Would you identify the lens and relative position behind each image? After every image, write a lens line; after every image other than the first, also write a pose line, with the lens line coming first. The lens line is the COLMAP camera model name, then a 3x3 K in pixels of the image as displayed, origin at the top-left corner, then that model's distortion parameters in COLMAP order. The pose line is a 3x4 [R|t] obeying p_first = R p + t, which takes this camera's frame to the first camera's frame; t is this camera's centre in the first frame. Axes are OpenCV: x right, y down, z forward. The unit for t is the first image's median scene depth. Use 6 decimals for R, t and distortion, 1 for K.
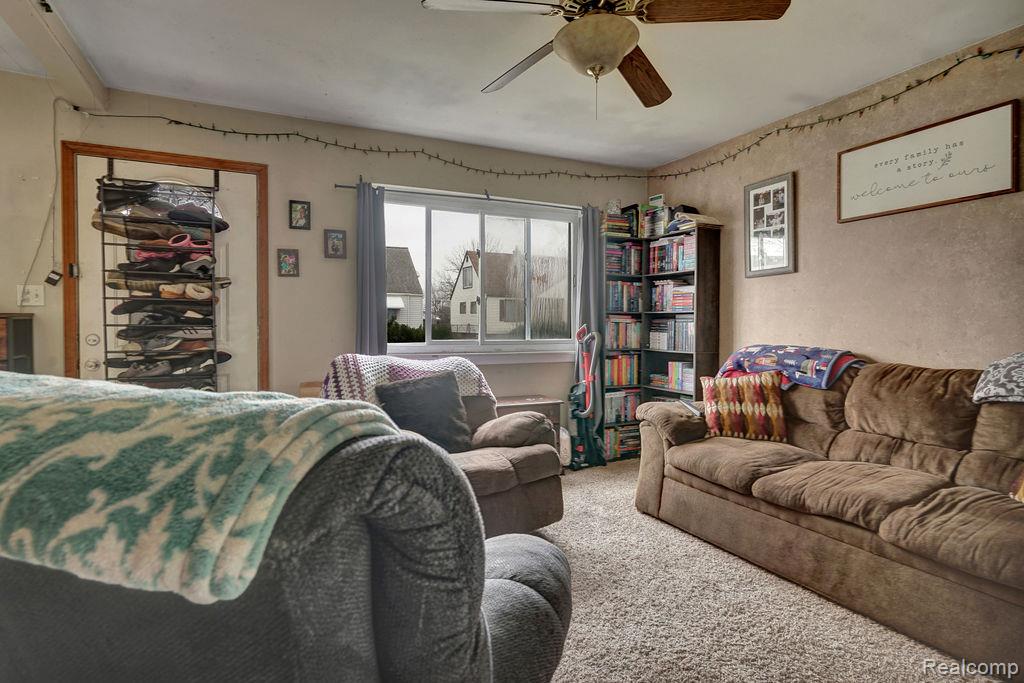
lens RADIAL K [[537.0, 0, 510.5], [0, 537.0, 334.9], [0, 0, 1]] dist [-0.004049, 0.001374]
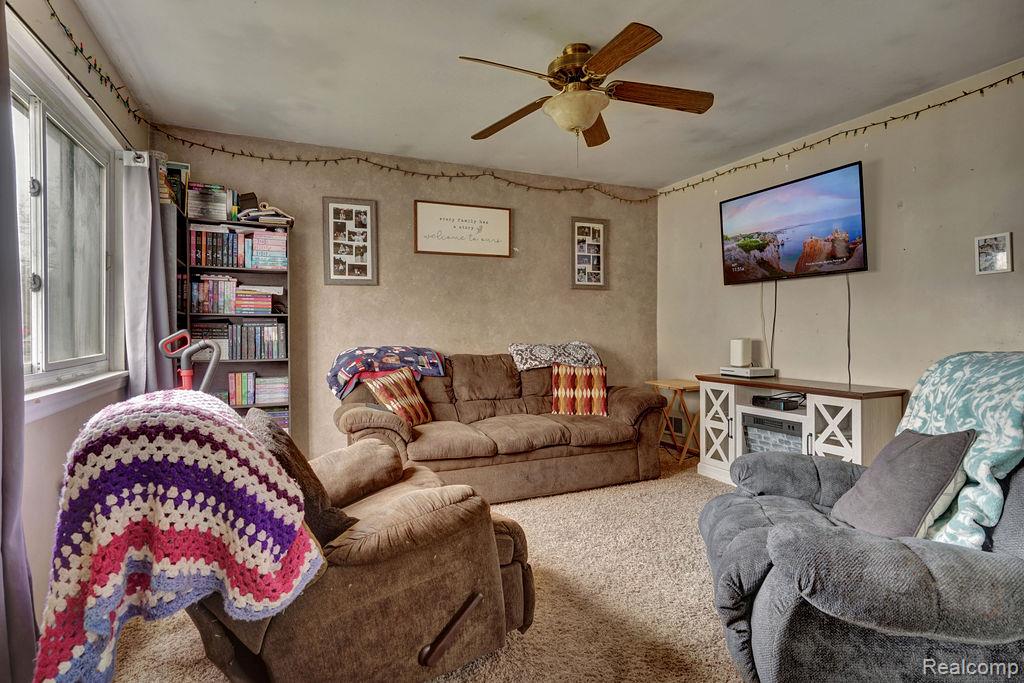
lens RADIAL K [[537.0, 0, 511.9], [0, 537.0, 335.1], [0, 0, 1]] dist [-0.004049, 0.001374]
pose [[0.021218, -0.015935, 0.999648, -0.629990], [0.019520, 0.999689, 0.015522, -0.017290], [-0.999584, 0.019184, 0.021523, 0.642461]]
